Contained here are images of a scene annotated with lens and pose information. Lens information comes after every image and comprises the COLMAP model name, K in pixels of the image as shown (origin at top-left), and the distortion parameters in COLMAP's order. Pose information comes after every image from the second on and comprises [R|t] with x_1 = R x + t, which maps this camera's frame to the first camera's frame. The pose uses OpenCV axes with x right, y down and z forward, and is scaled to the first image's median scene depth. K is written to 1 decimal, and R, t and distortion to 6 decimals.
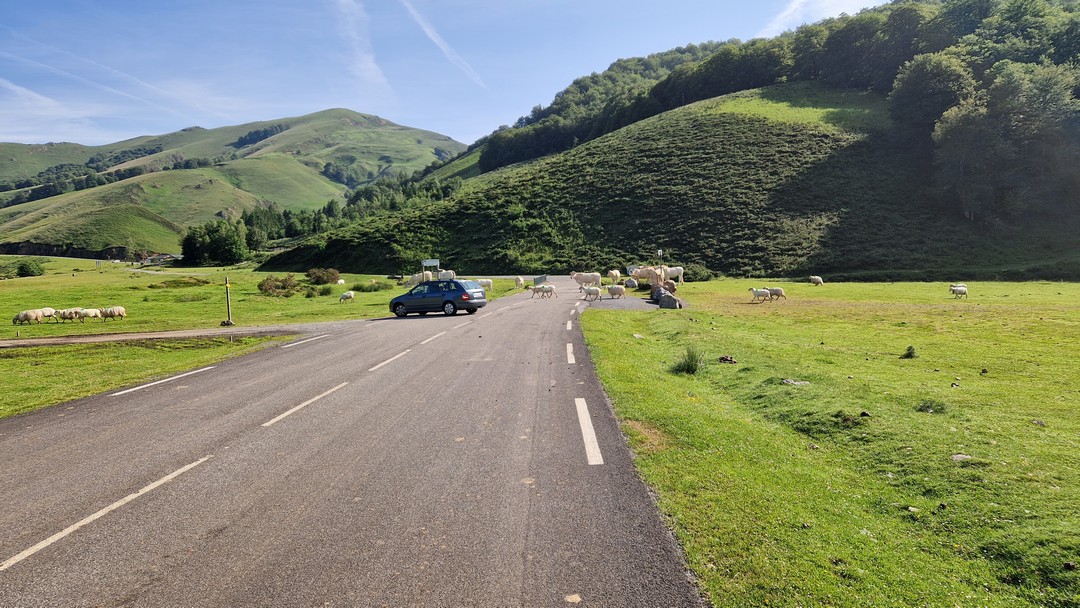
lens RADIAL K [[703.3, 0, 549.9], [0, 703.3, 305.8], [0, 0, 1]] dist [0.044514, -0.020682]
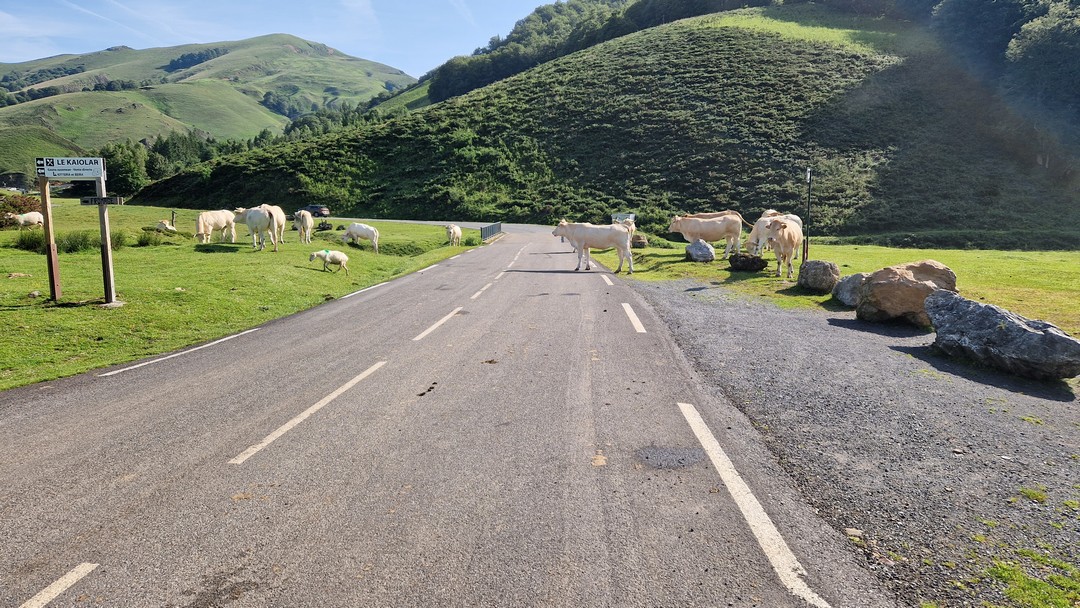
lens RADIAL K [[703.3, 0, 549.6], [0, 703.3, 314.1], [0, 0, 1]] dist [0.044514, -0.020682]
pose [[0.997543, 0.022615, 0.066310, -0.001122], [-0.028233, 0.995976, 0.085053, -0.011535], [-0.064119, -0.086716, 0.994167, 0.239941]]
